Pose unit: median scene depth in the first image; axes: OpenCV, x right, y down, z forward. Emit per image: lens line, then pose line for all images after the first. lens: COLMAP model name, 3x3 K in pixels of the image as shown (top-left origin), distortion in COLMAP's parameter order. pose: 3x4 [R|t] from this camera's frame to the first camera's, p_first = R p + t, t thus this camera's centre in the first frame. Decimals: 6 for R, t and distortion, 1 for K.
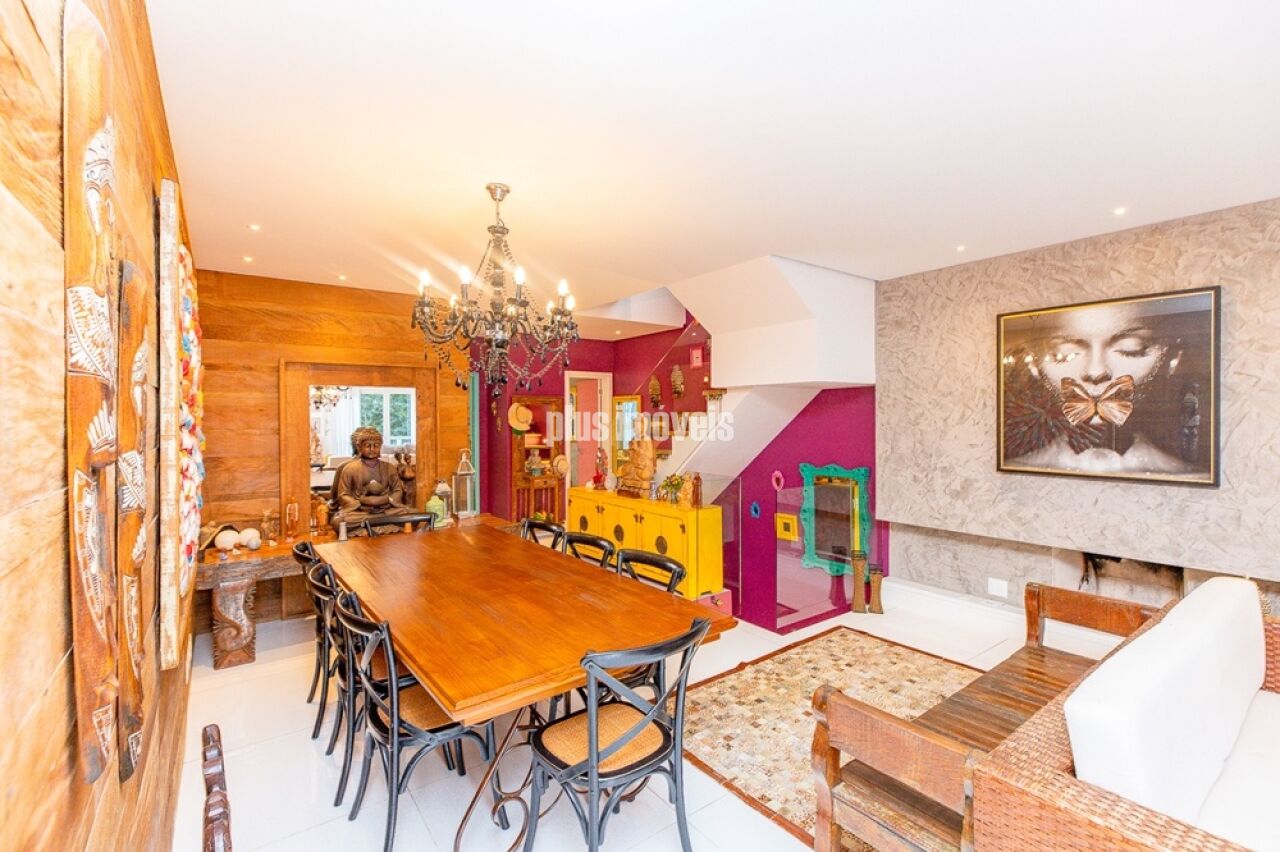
lens RADIAL K [[579.7, 0, 636.7], [0, 579.7, 419.6], [0, 0, 1]] dist [0.007743, -0.000890]
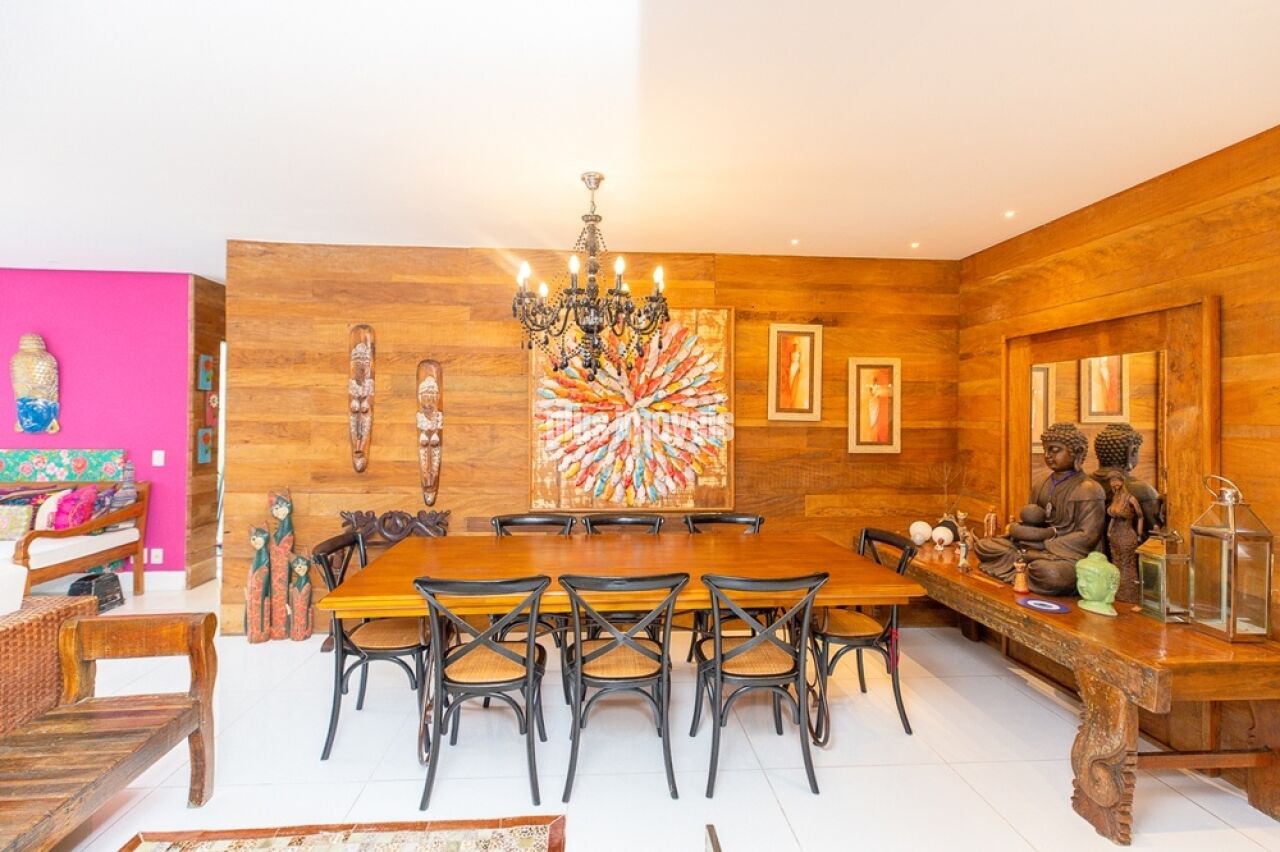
lens RADIAL K [[579.7, 0, 632.0], [0, 579.7, 412.3], [0, 0, 1]] dist [0.007743, -0.000890]
pose [[-0.540984, -0.007154, -0.841002, 0.368932], [-0.012486, 0.999922, -0.000474, 0.009344], [0.840940, 0.010244, -0.541031, 1.018617]]
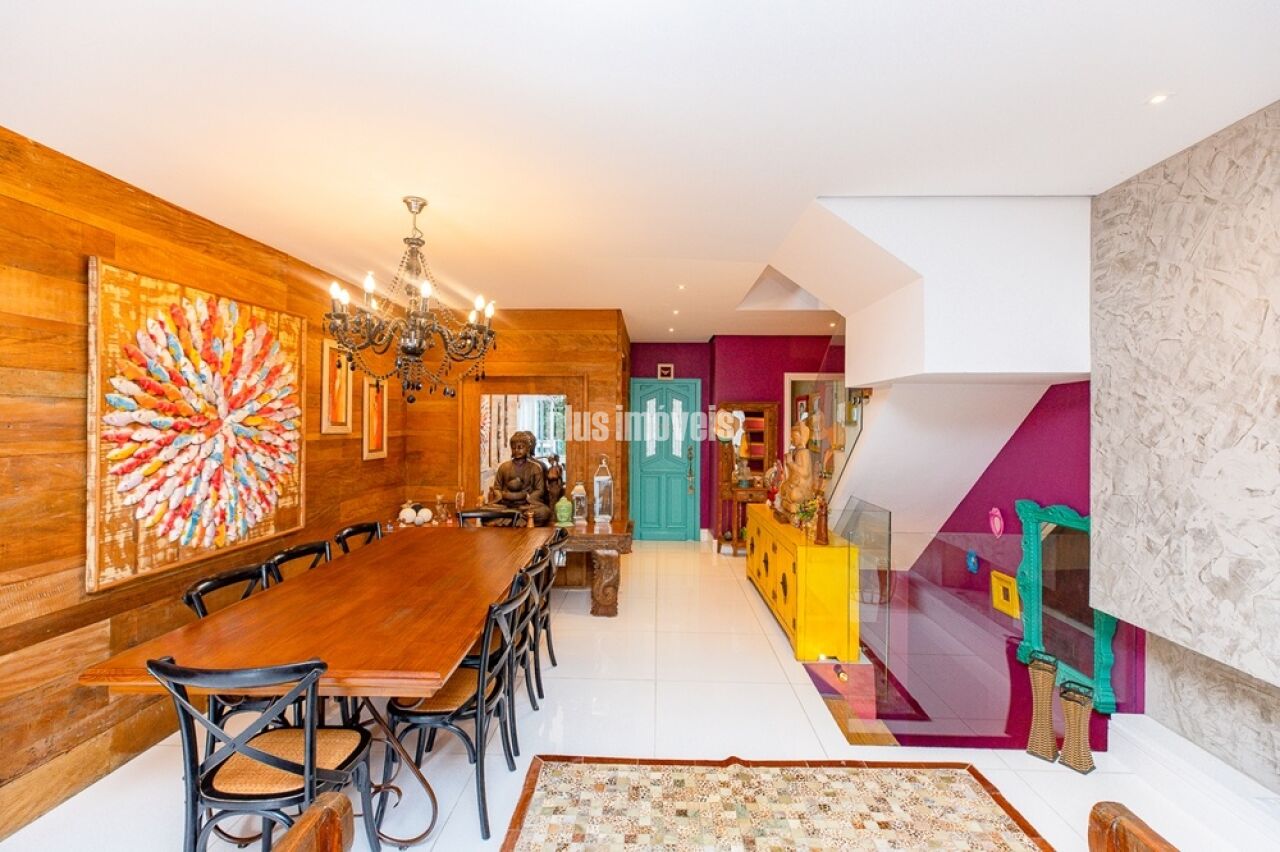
lens RADIAL K [[579.7, 0, 631.5], [0, 579.7, 418.9], [0, 0, 1]] dist [0.007743, -0.000890]
pose [[0.777794, 0.006214, -0.628489, 0.451887], [-0.014262, 0.999868, -0.007764, -0.004880], [0.628358, 0.015002, 0.777780, 0.277847]]
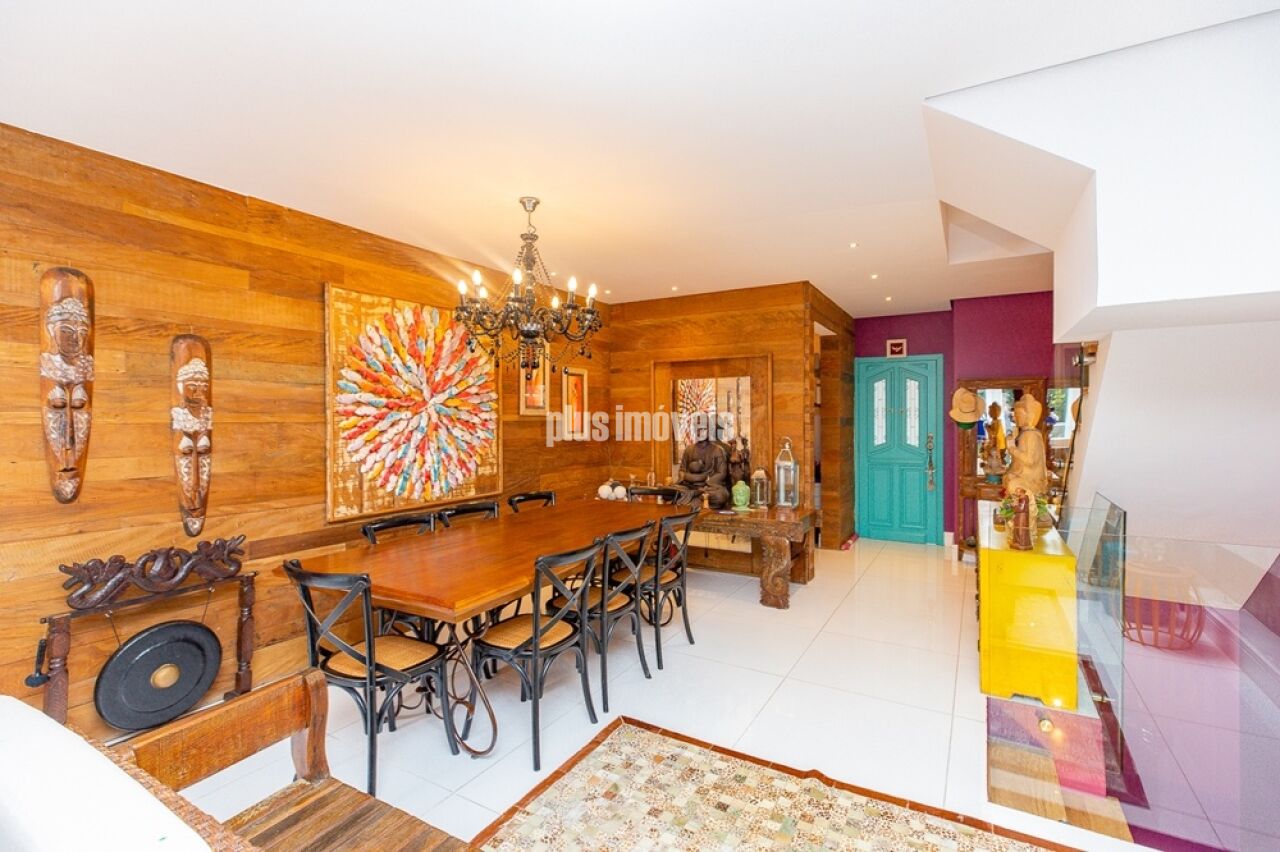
lens RADIAL K [[579.7, 0, 630.6], [0, 579.7, 419.3], [0, 0, 1]] dist [0.007743, -0.000890]
pose [[0.382320, 0.003919, -0.924022, 0.579418], [-0.003746, 0.999989, 0.002691, 0.022762], [0.924022, 0.002433, 0.382331, 0.467318]]
